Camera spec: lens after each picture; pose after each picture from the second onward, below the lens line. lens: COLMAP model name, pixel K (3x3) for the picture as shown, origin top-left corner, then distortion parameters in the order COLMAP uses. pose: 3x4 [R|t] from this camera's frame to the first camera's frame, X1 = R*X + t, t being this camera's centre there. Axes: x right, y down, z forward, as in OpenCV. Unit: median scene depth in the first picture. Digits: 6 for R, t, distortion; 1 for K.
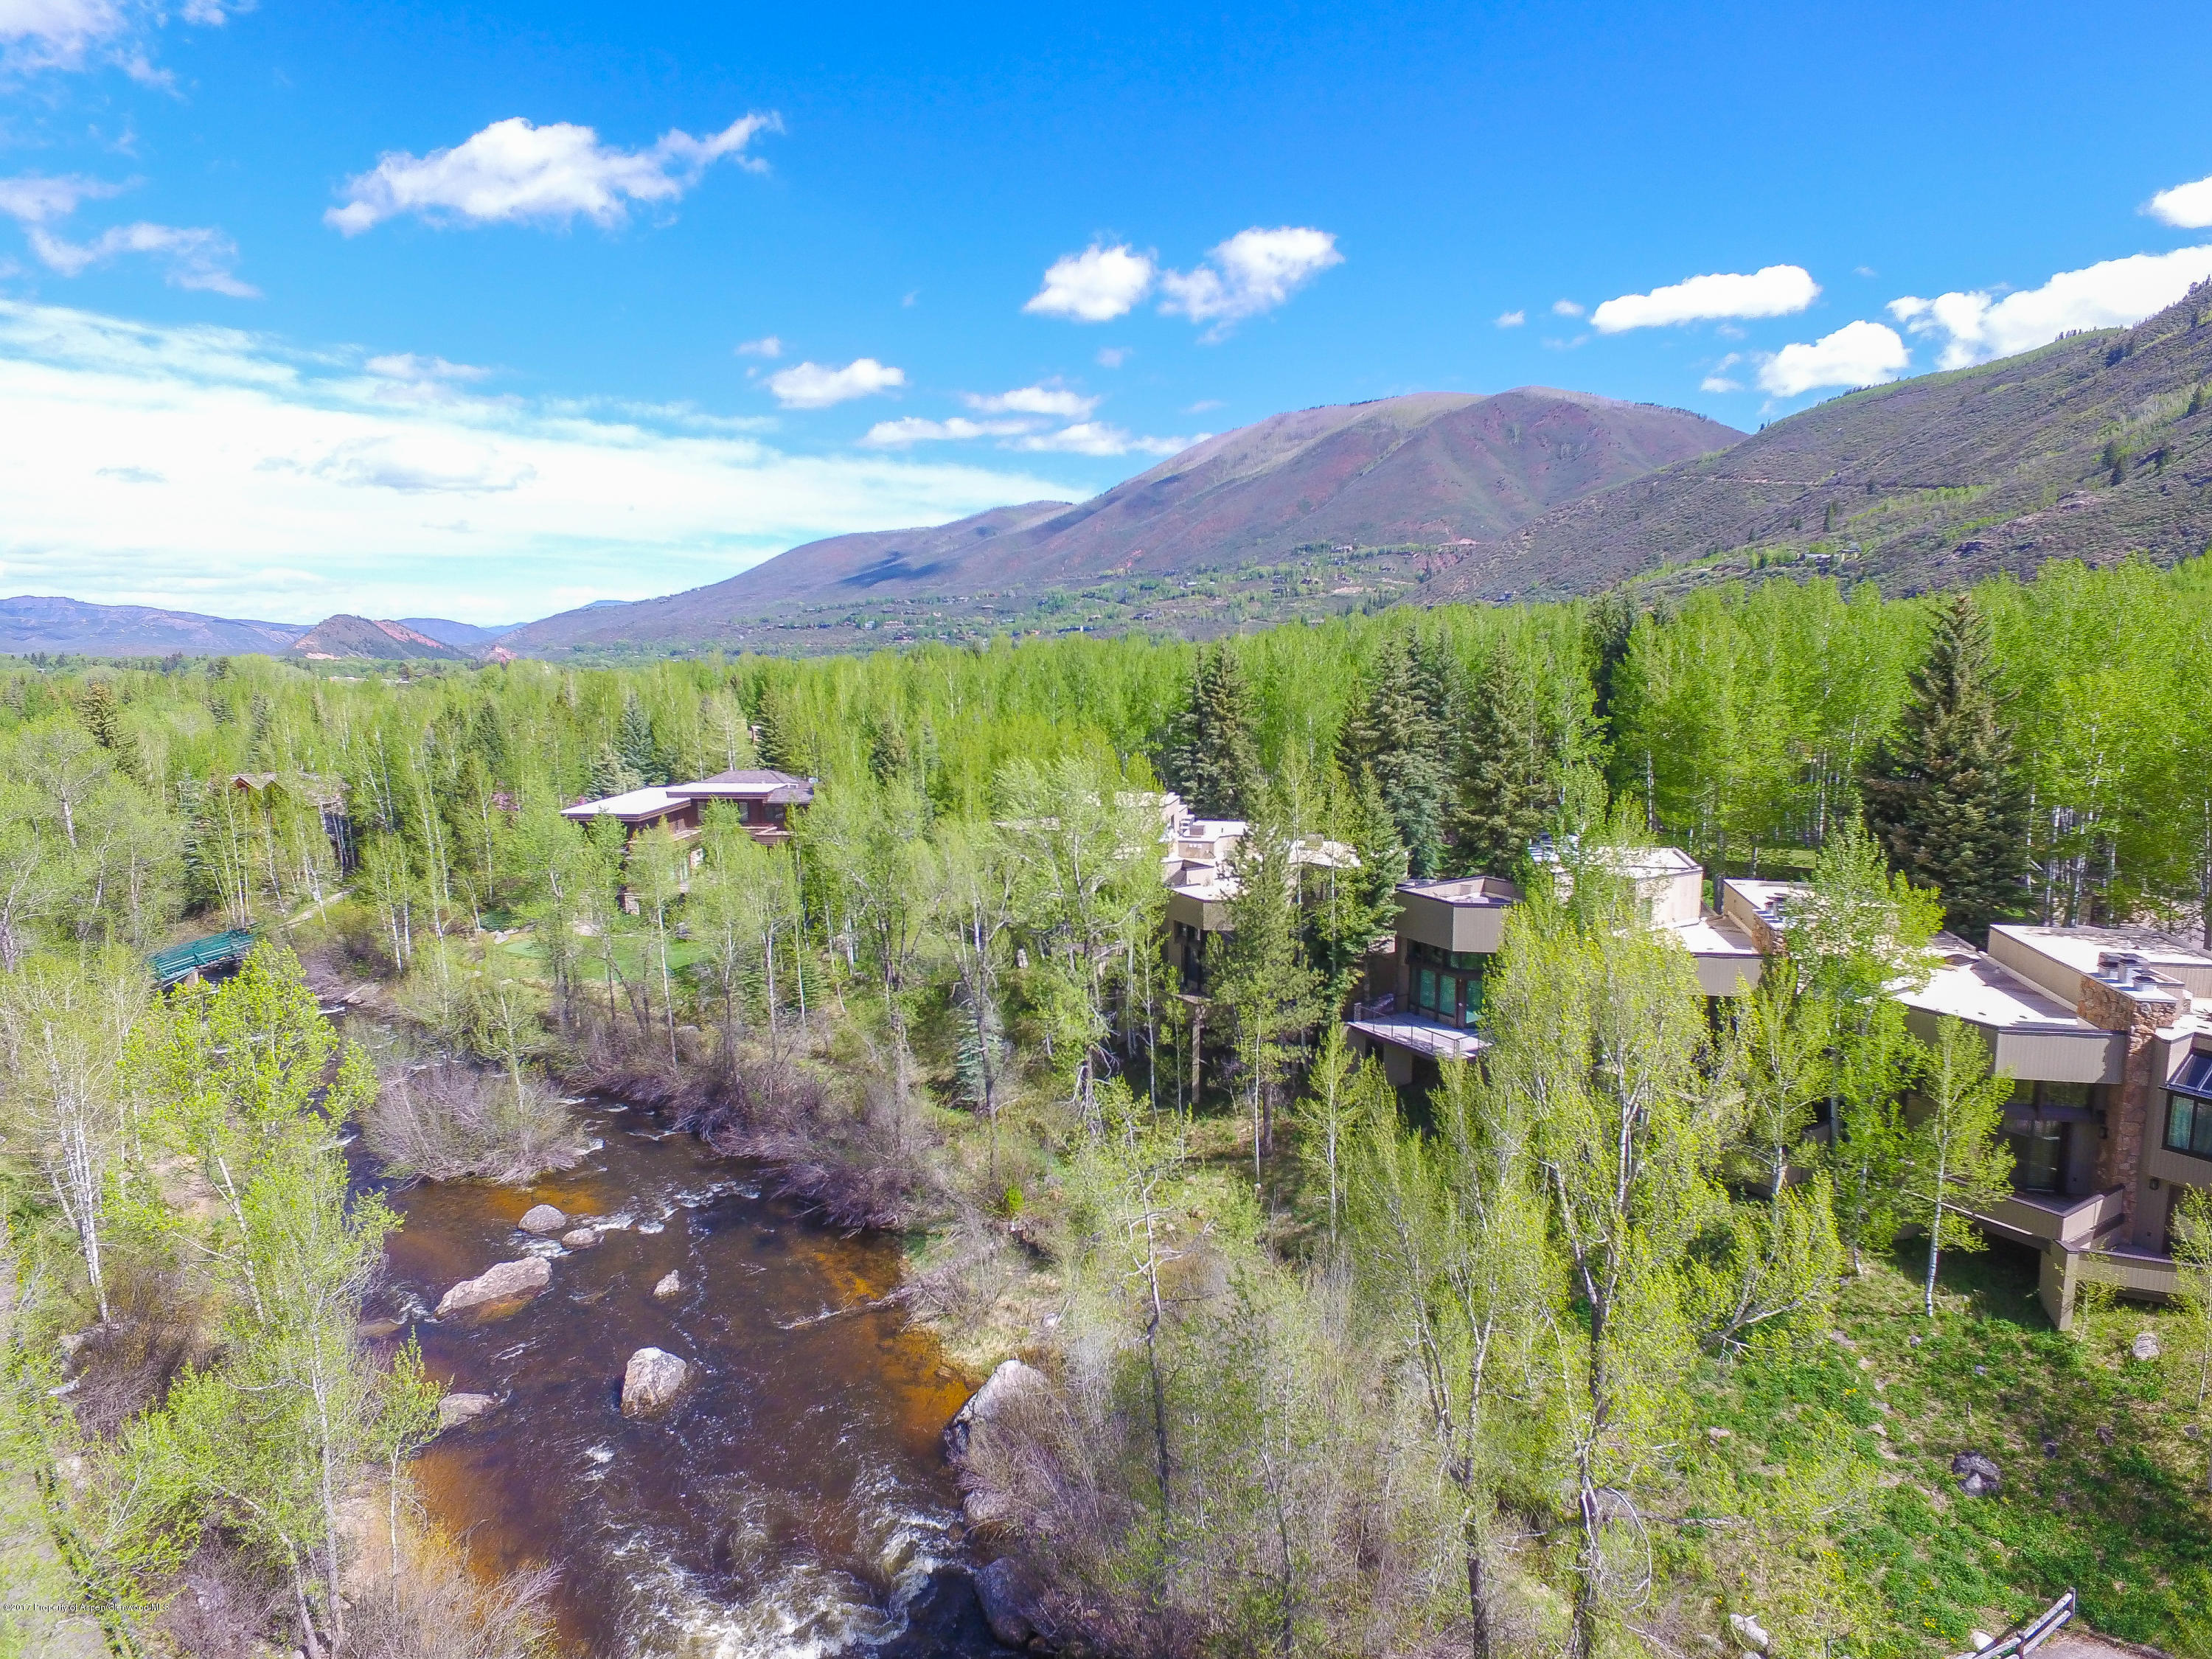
lens RADIAL K [[1258.6, 0, 1106.0], [0, 1258.6, 829.5], [0, 0, 1]] dist [-0.004914, 0.011120]
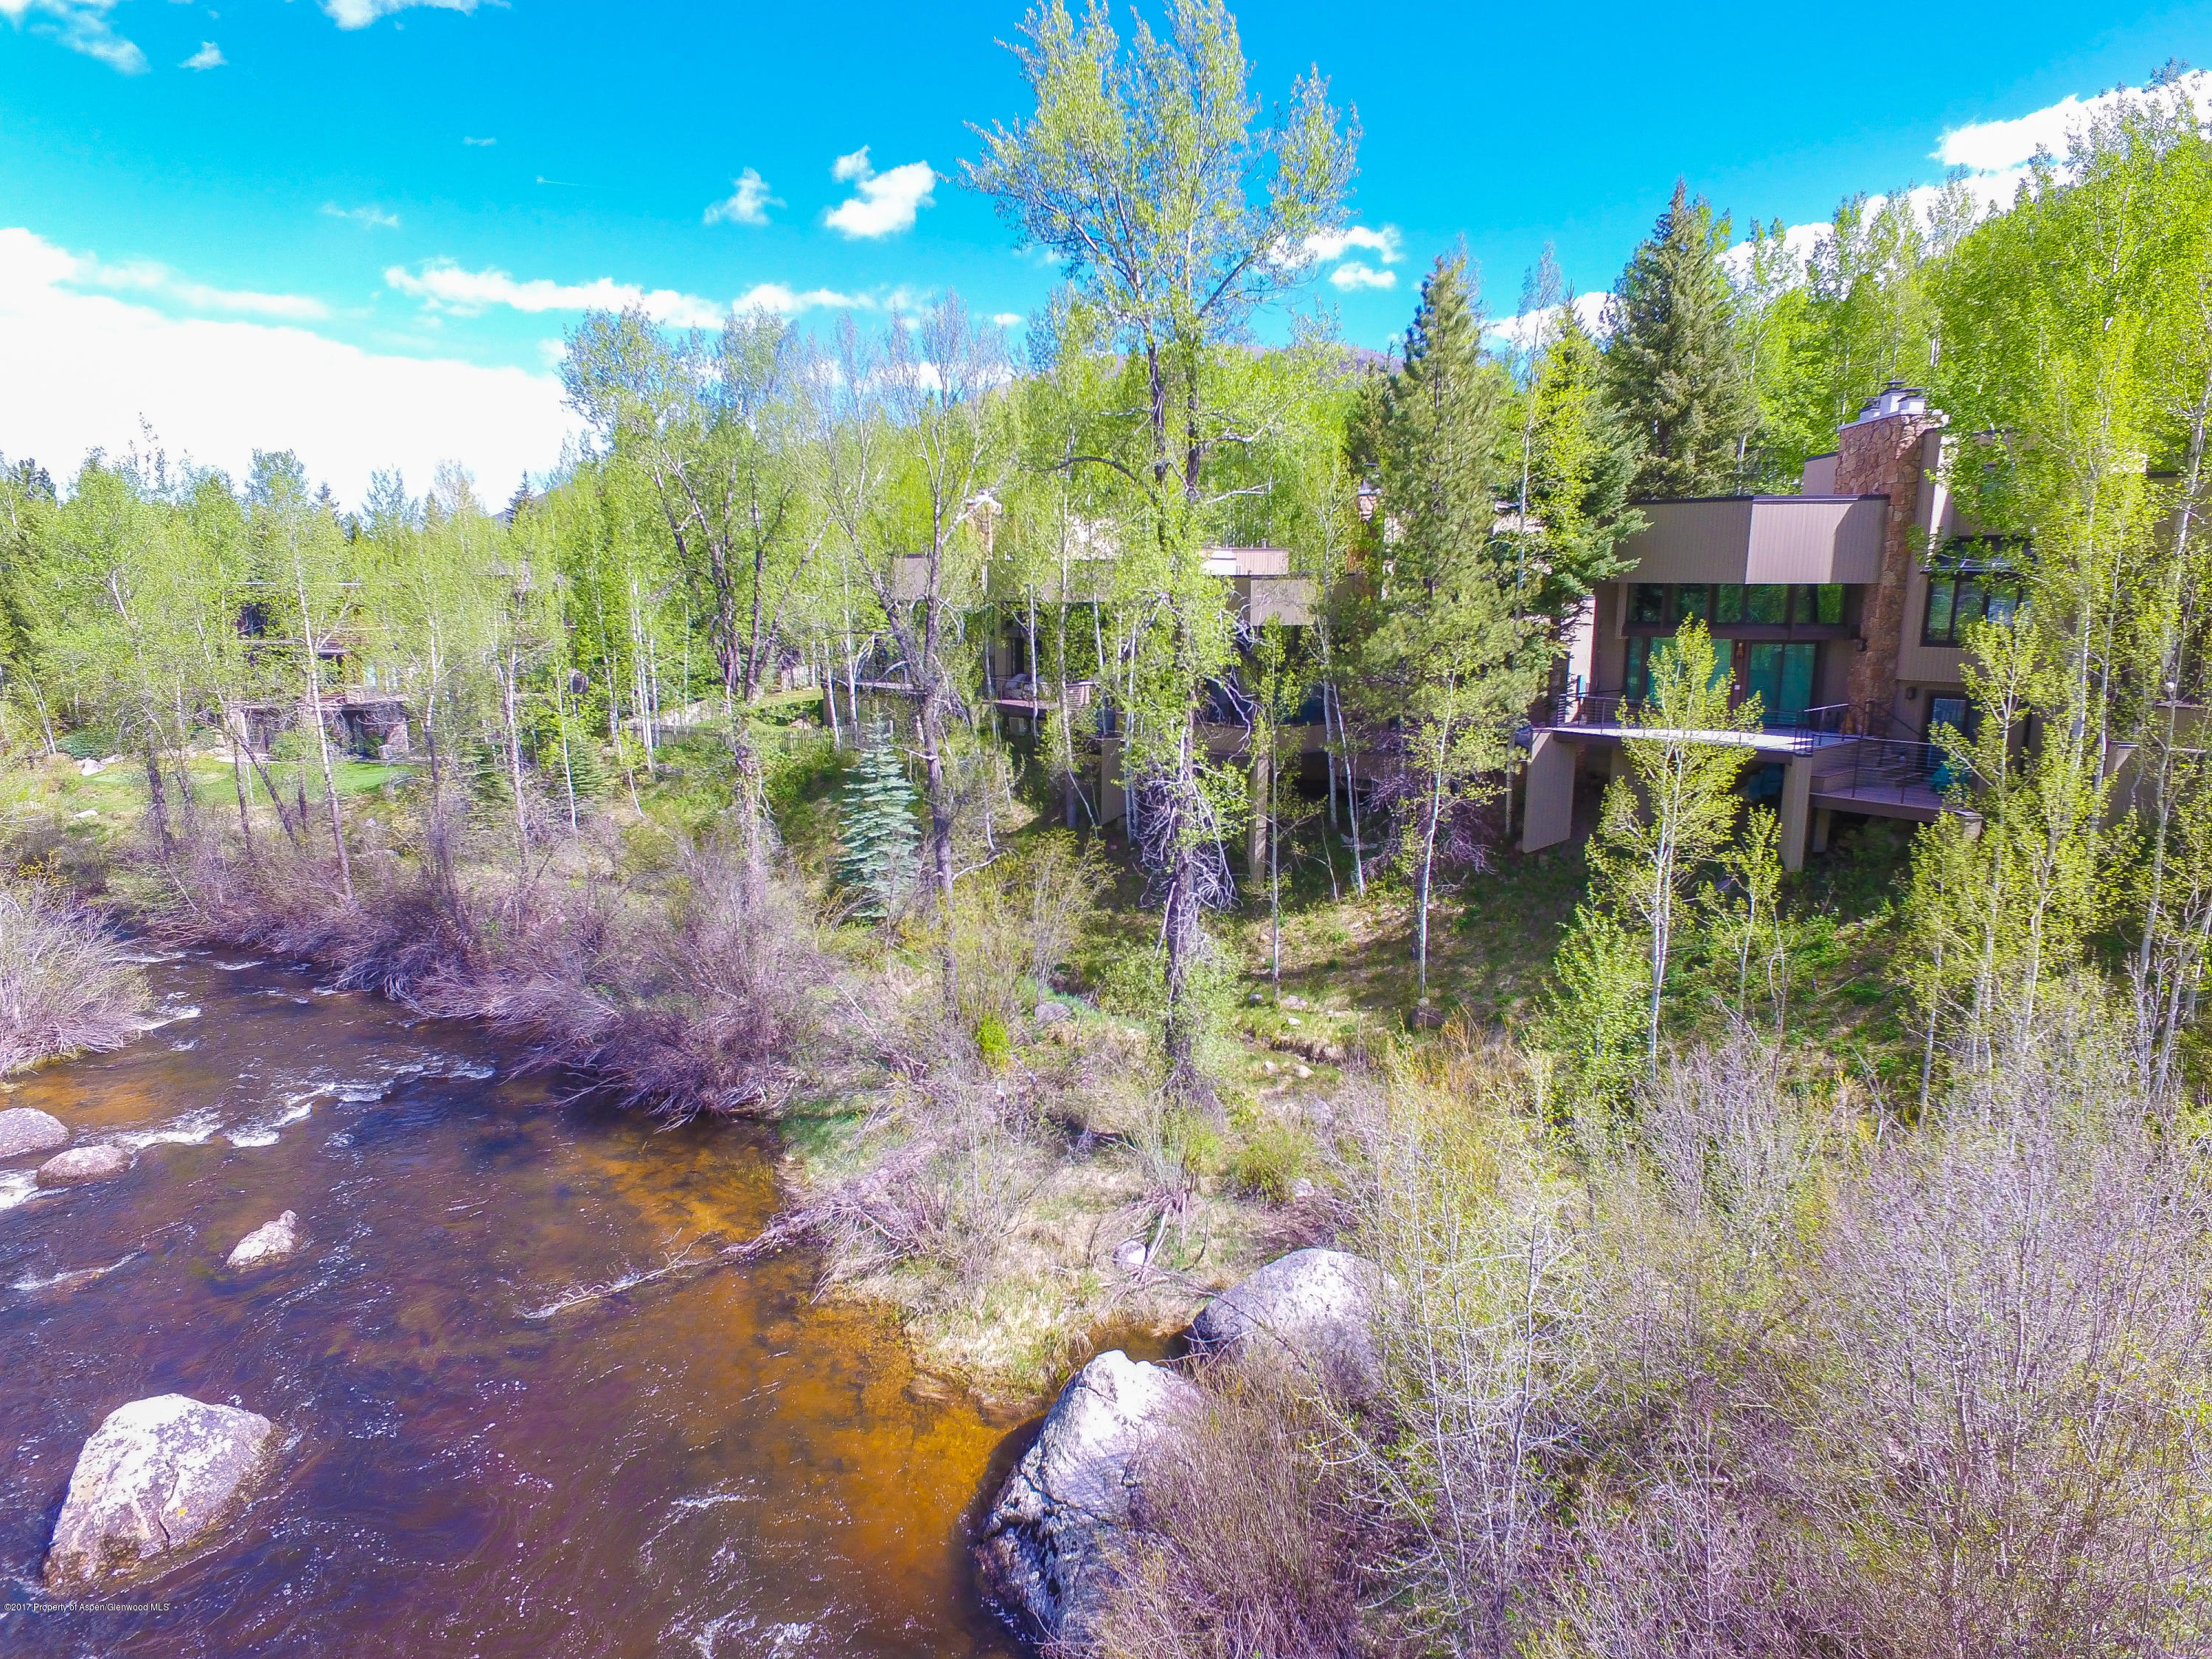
lens RADIAL K [[1258.6, 0, 1106.0], [0, 1258.6, 829.5], [0, 0, 1]] dist [-0.004914, 0.011120]
pose [[0.986974, -0.015660, 0.160116, -0.118413], [0.009884, 0.999273, 0.036810, 0.199664], [-0.160576, -0.034748, 0.986412, 0.507696]]
